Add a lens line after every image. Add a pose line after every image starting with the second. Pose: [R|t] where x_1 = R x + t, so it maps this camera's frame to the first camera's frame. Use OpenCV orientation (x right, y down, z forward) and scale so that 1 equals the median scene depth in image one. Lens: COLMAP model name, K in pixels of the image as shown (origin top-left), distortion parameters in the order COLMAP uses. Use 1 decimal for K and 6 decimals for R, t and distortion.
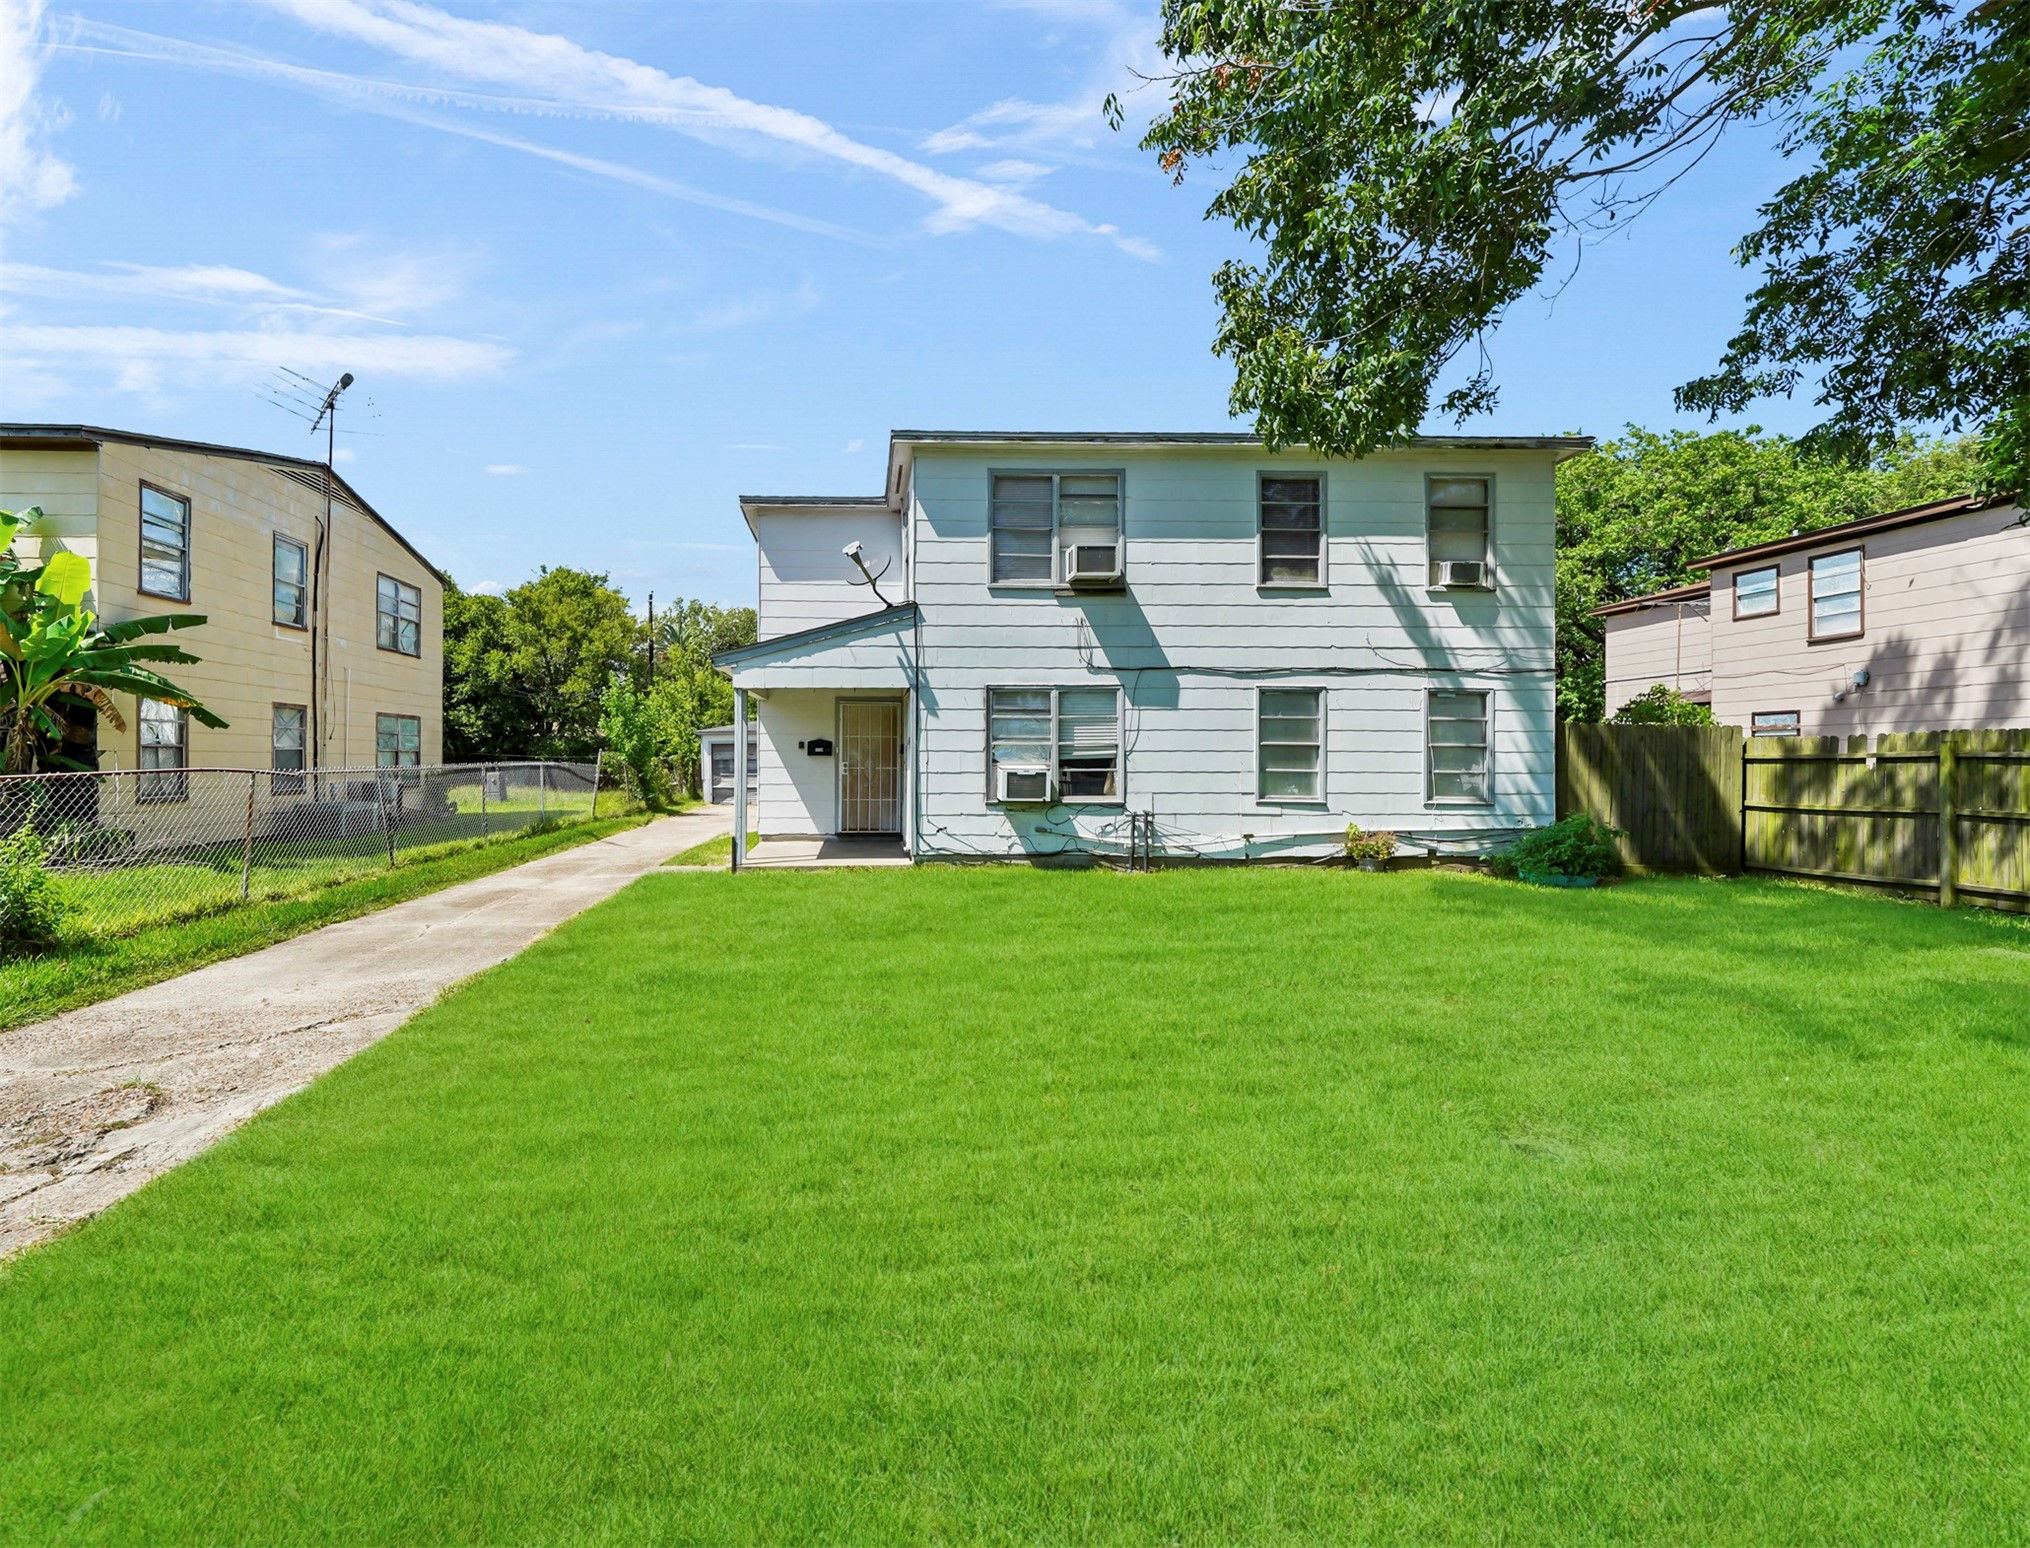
lens RADIAL K [[903.3, 0, 987.9], [0, 903.3, 746.5], [0, 0, 1]] dist [0.003058, -0.000707]
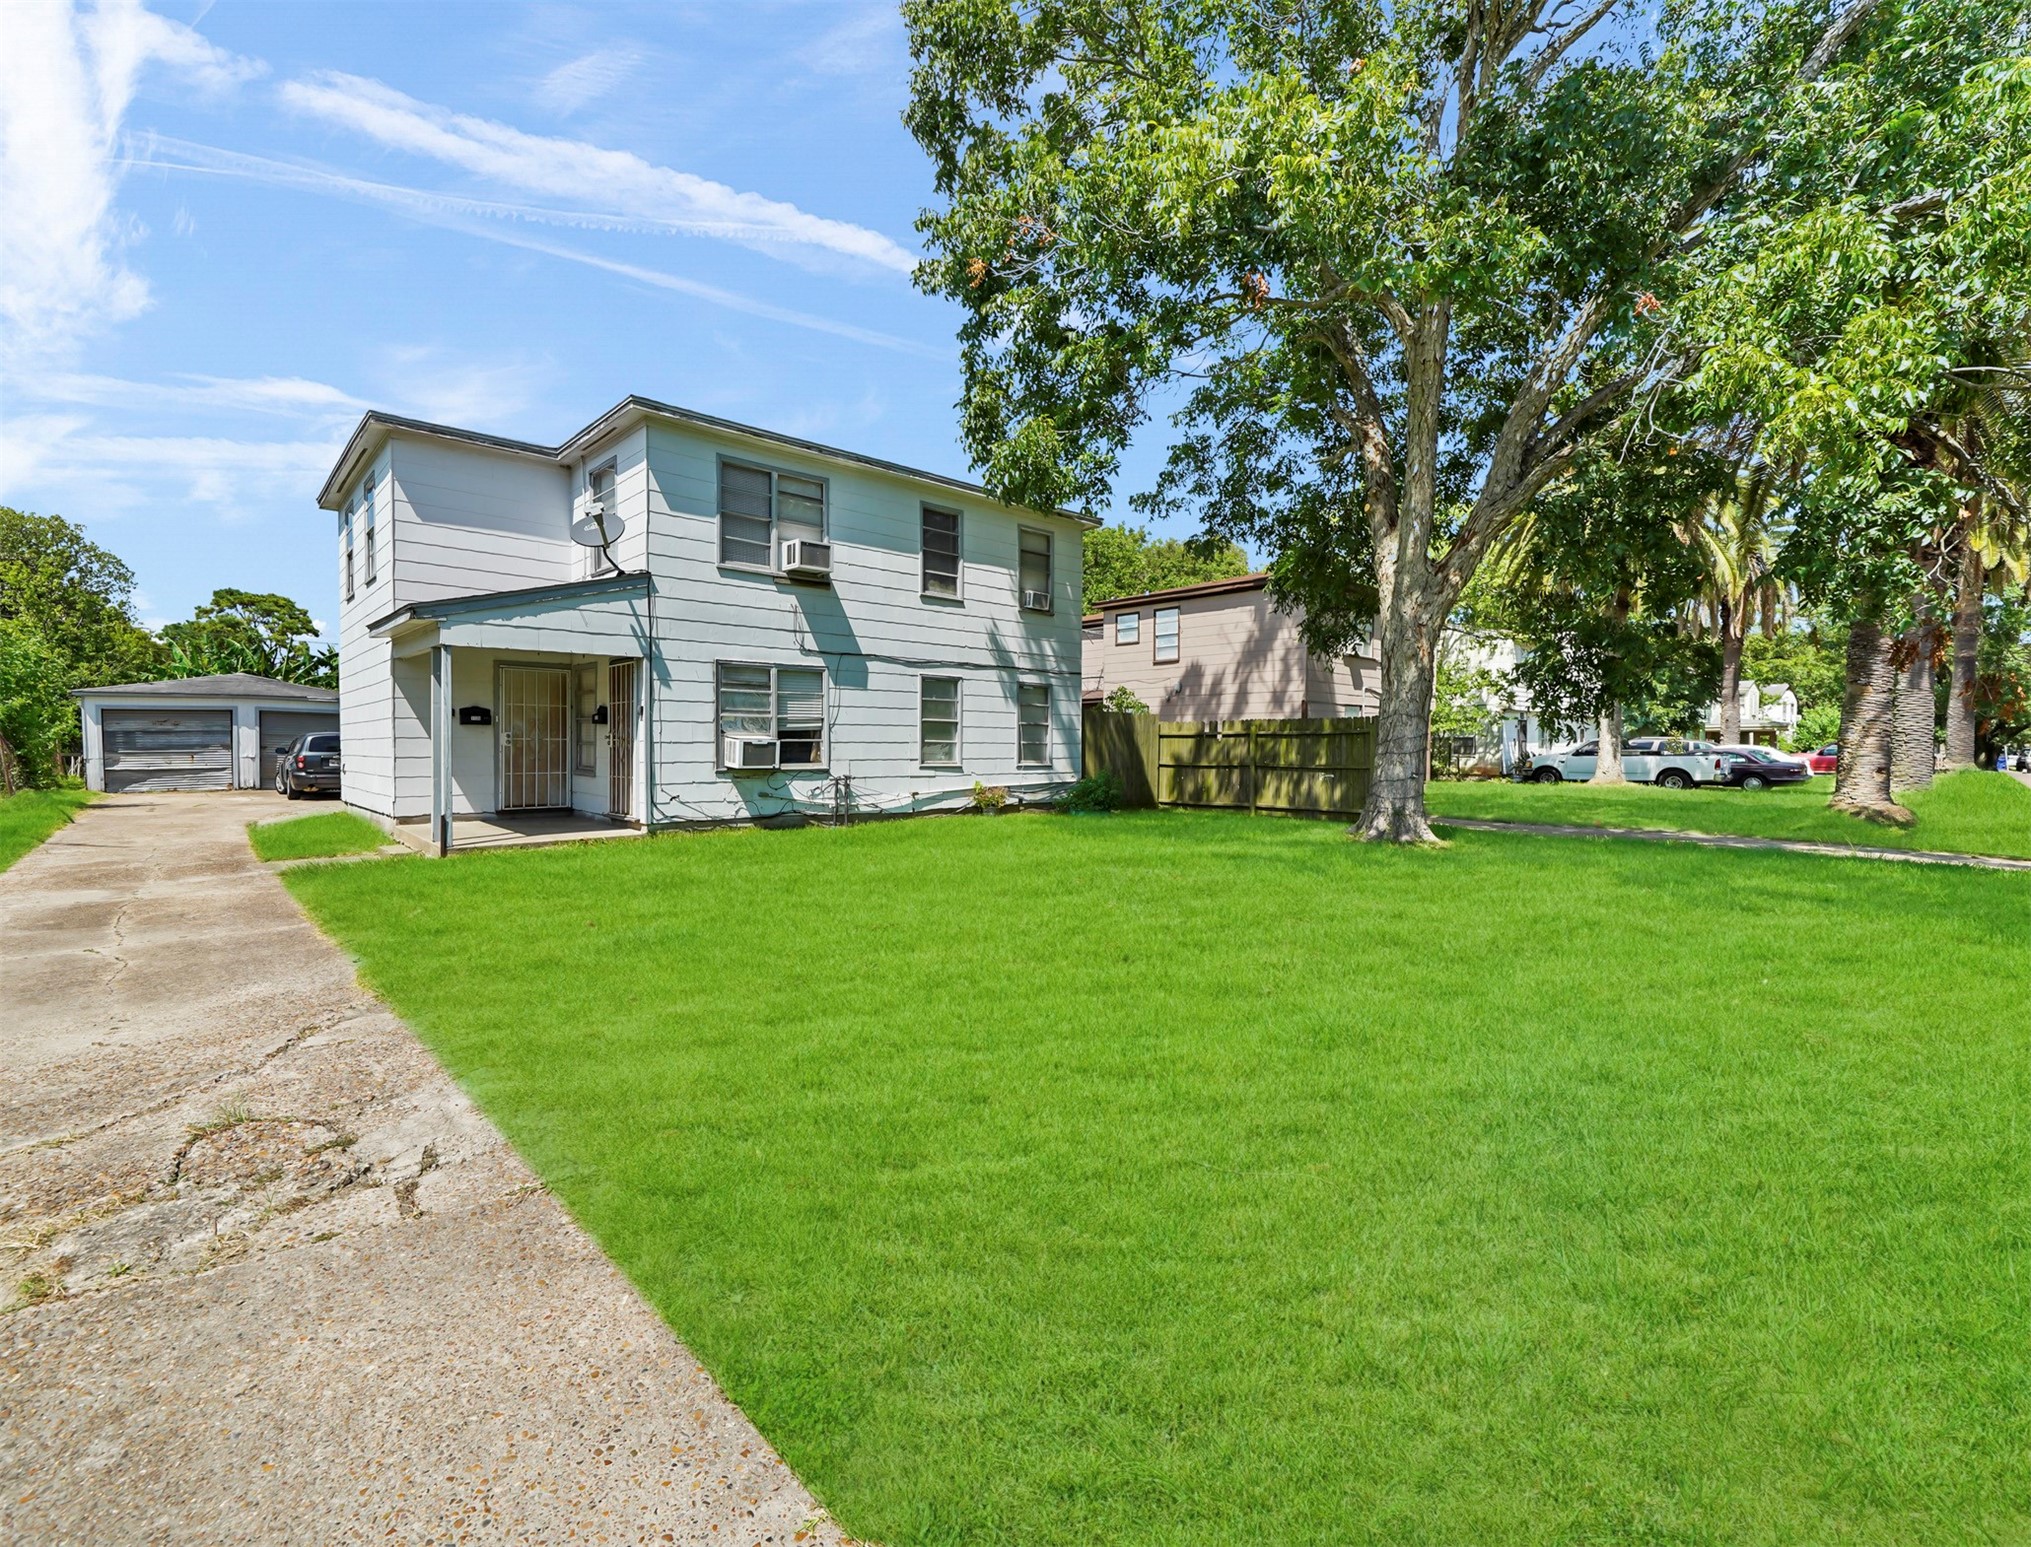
lens RADIAL K [[903.7, 0, 988.4], [0, 903.7, 745.9], [0, 0, 1]] dist [0.003058, -0.000707]
pose [[0.753219, -0.000248, 0.657770, -0.455277], [-0.012223, 0.999822, 0.014374, 0.013889], [-0.657657, -0.018866, 0.753081, -0.006353]]
